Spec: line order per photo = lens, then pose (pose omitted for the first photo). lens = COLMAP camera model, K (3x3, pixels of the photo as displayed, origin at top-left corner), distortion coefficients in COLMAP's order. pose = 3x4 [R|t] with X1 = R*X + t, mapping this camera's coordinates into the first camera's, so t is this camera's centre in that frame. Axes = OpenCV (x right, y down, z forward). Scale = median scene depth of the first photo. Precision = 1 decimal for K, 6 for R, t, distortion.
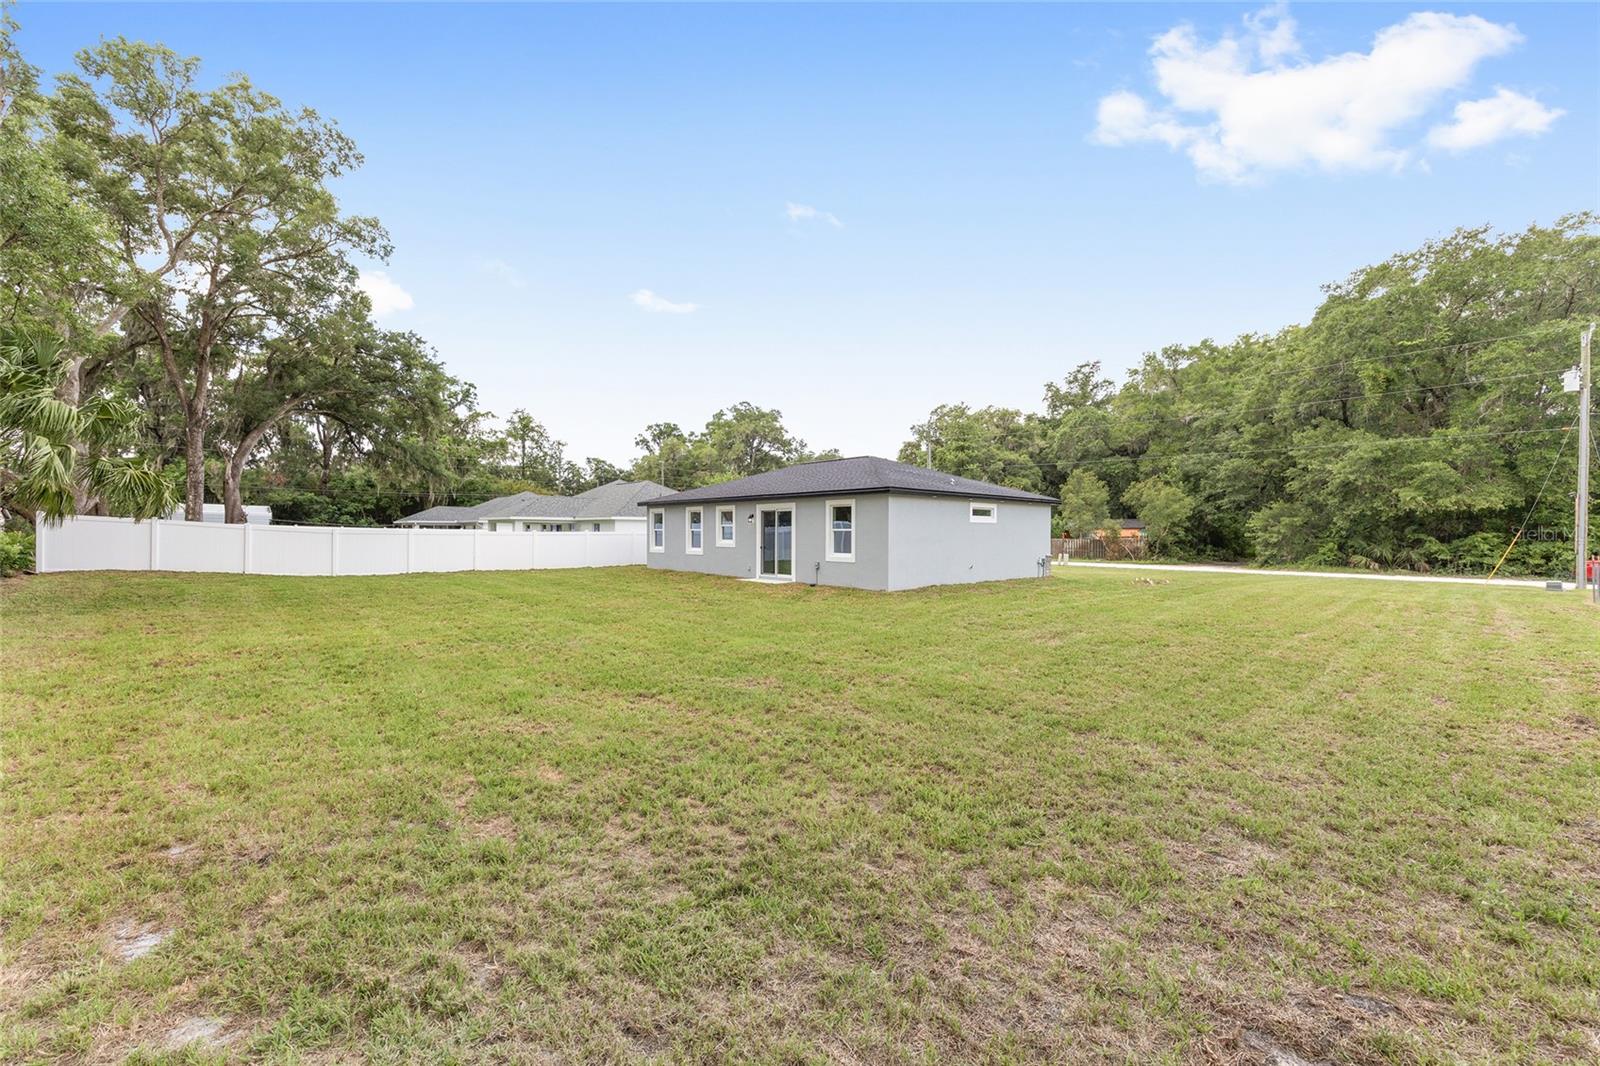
lens RADIAL K [[638.7, 0, 797.5], [0, 638.7, 533.0], [0, 0, 1]] dist [-0.000273, 0.000570]
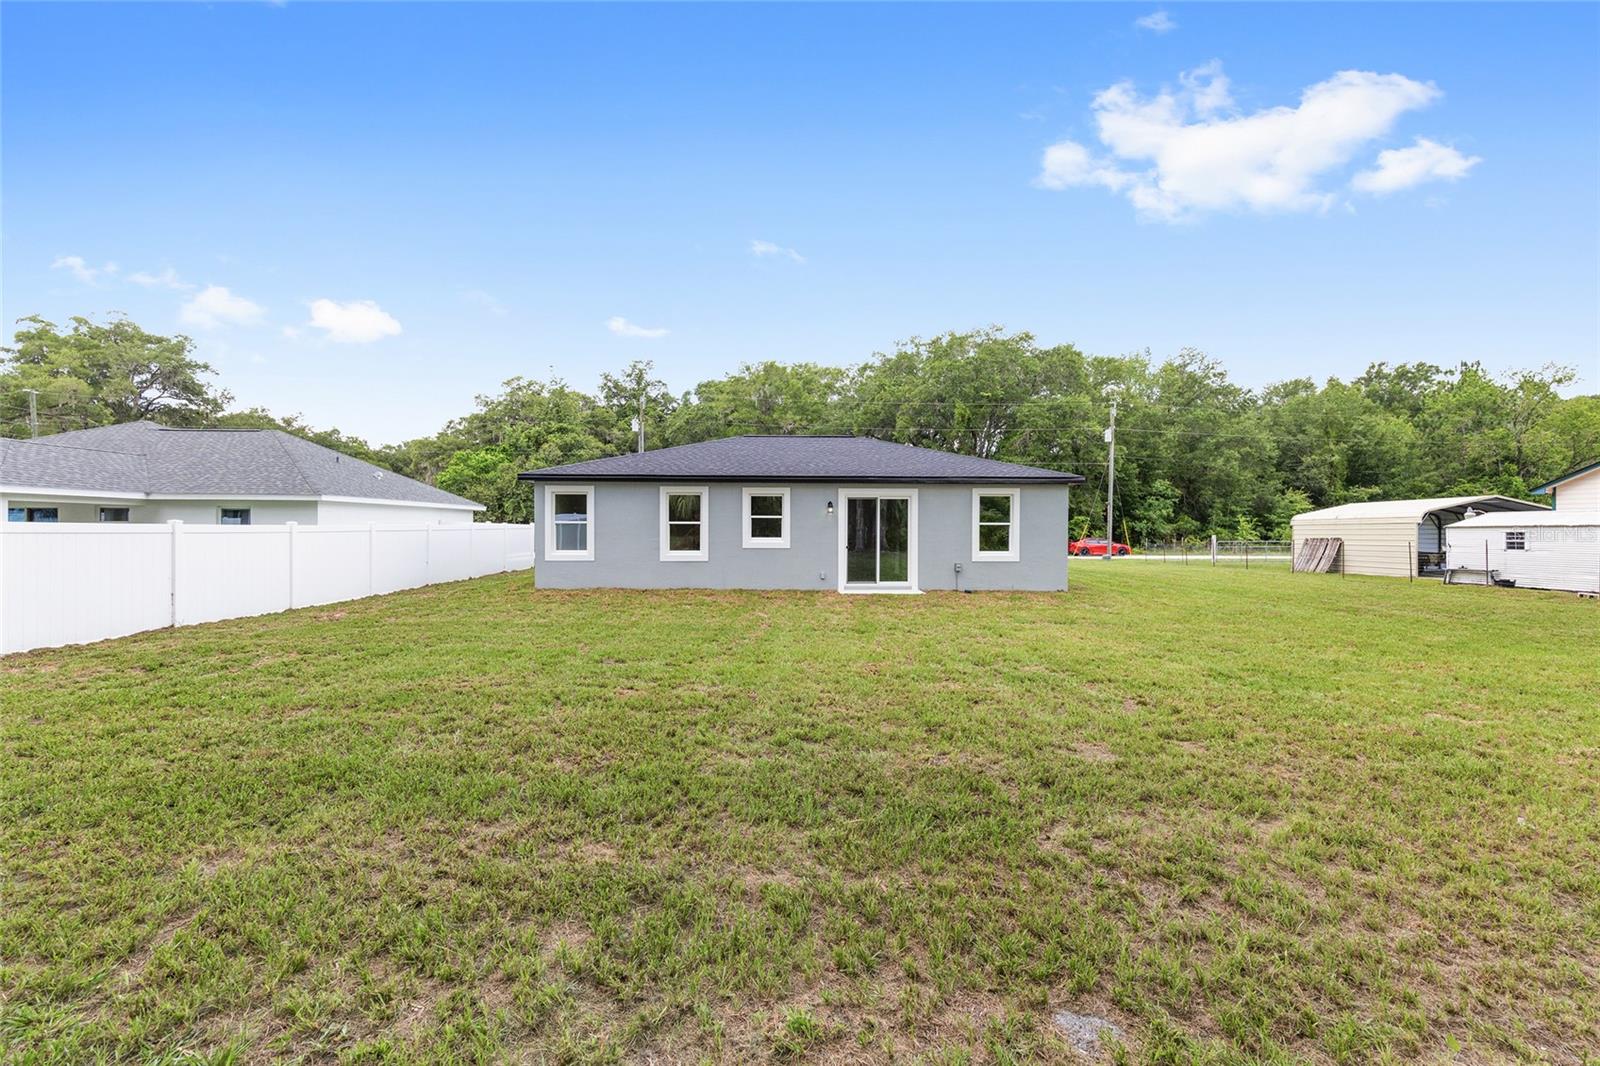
lens RADIAL K [[638.6, 0, 802.5], [0, 638.6, 531.0], [0, 0, 1]] dist [0.003358, 0.000771]
pose [[0.661701, -0.006596, 0.749739, -0.361788], [-0.000985, 0.999953, 0.009667, -0.001853], [-0.749767, -0.007135, 0.661663, 0.308344]]
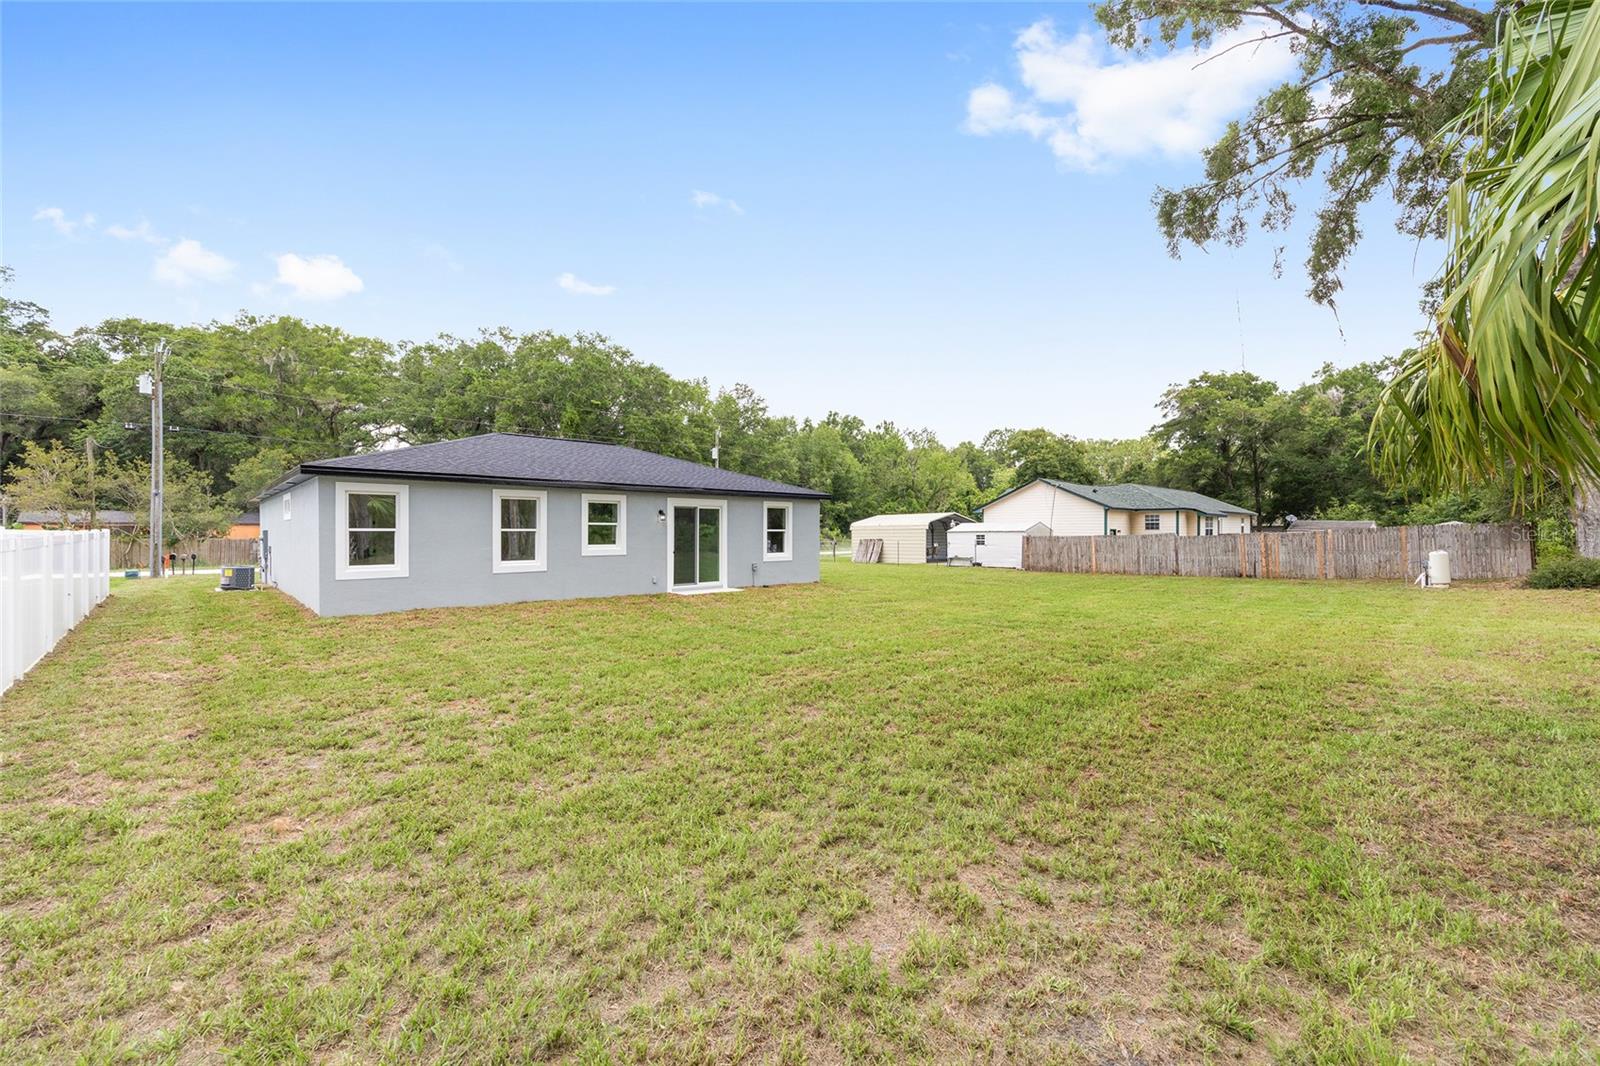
lens RADIAL K [[646.2, 0, 796.2], [0, 646.2, 524.2], [0, 0, 1]] dist [-0.000634, 0.000296]
pose [[-0.004664, 0.007115, 0.999964, -0.486701], [-0.002731, 0.999971, -0.007127, -0.004047], [-0.999985, -0.002764, -0.004645, 0.476687]]
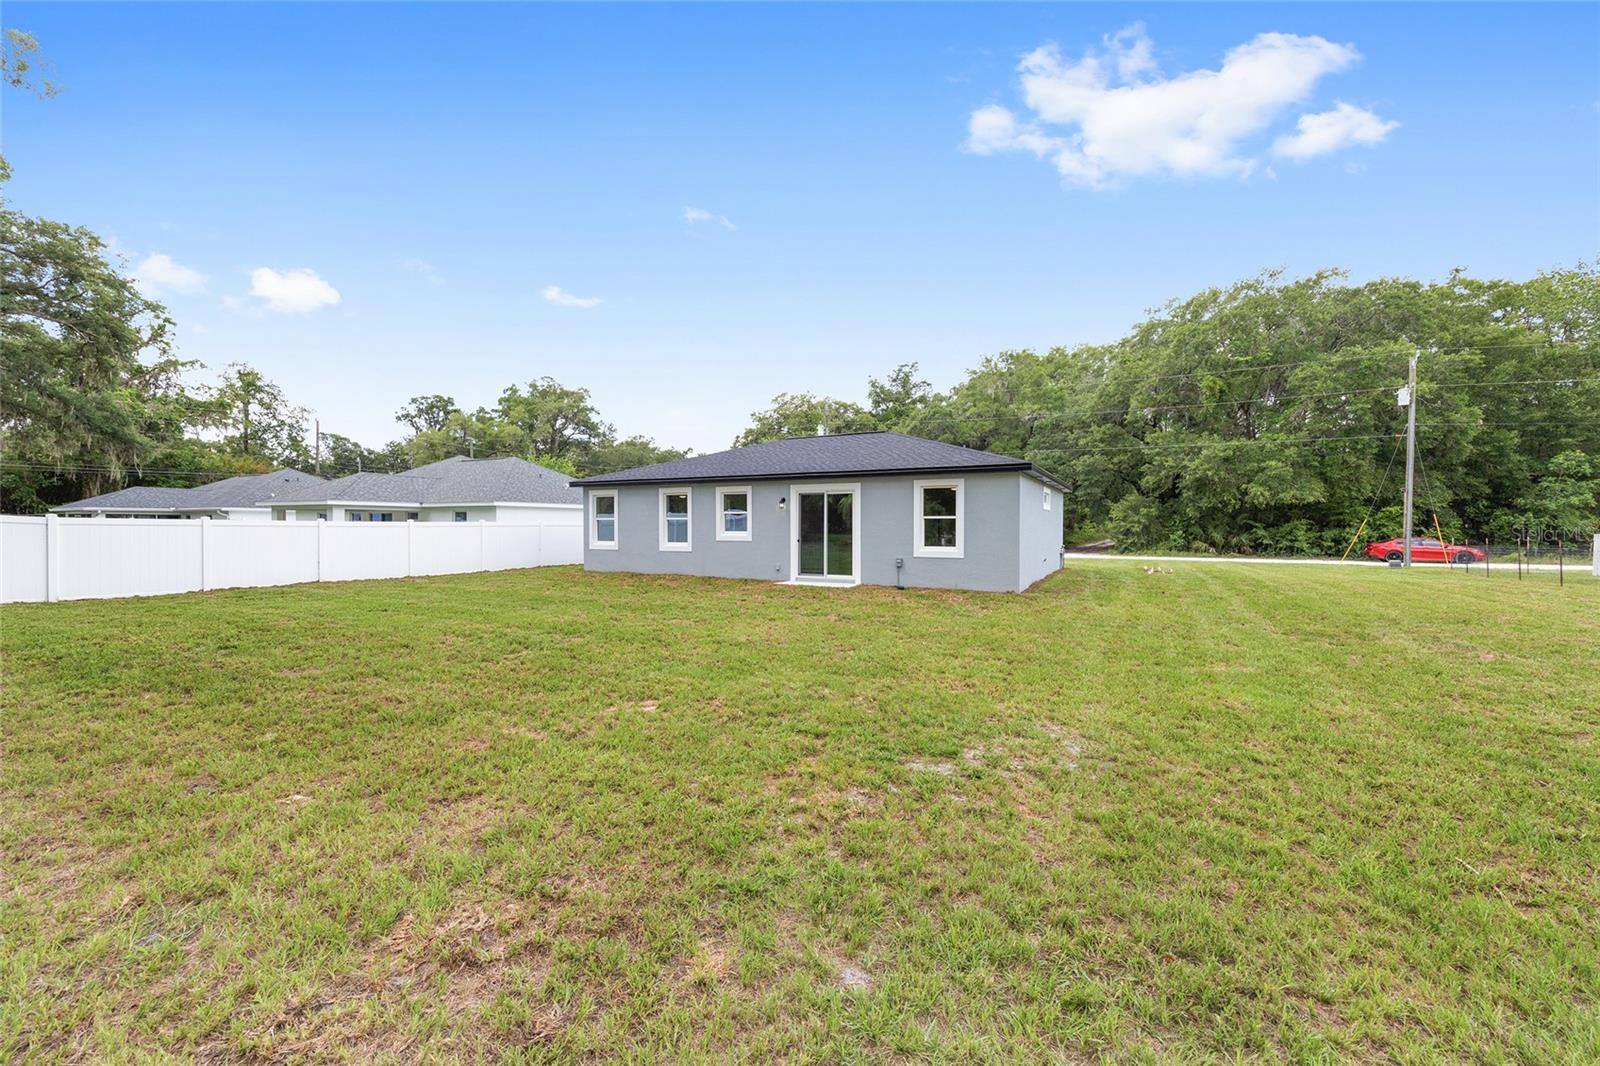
lens RADIAL K [[638.6, 0, 802.5], [0, 638.6, 531.0], [0, 0, 1]] dist [0.003358, 0.000771]
pose [[0.940082, -0.006520, 0.340887, -0.177492], [0.003187, 0.999942, 0.010336, 0.001498], [-0.340934, -0.008630, 0.940048, 0.151650]]
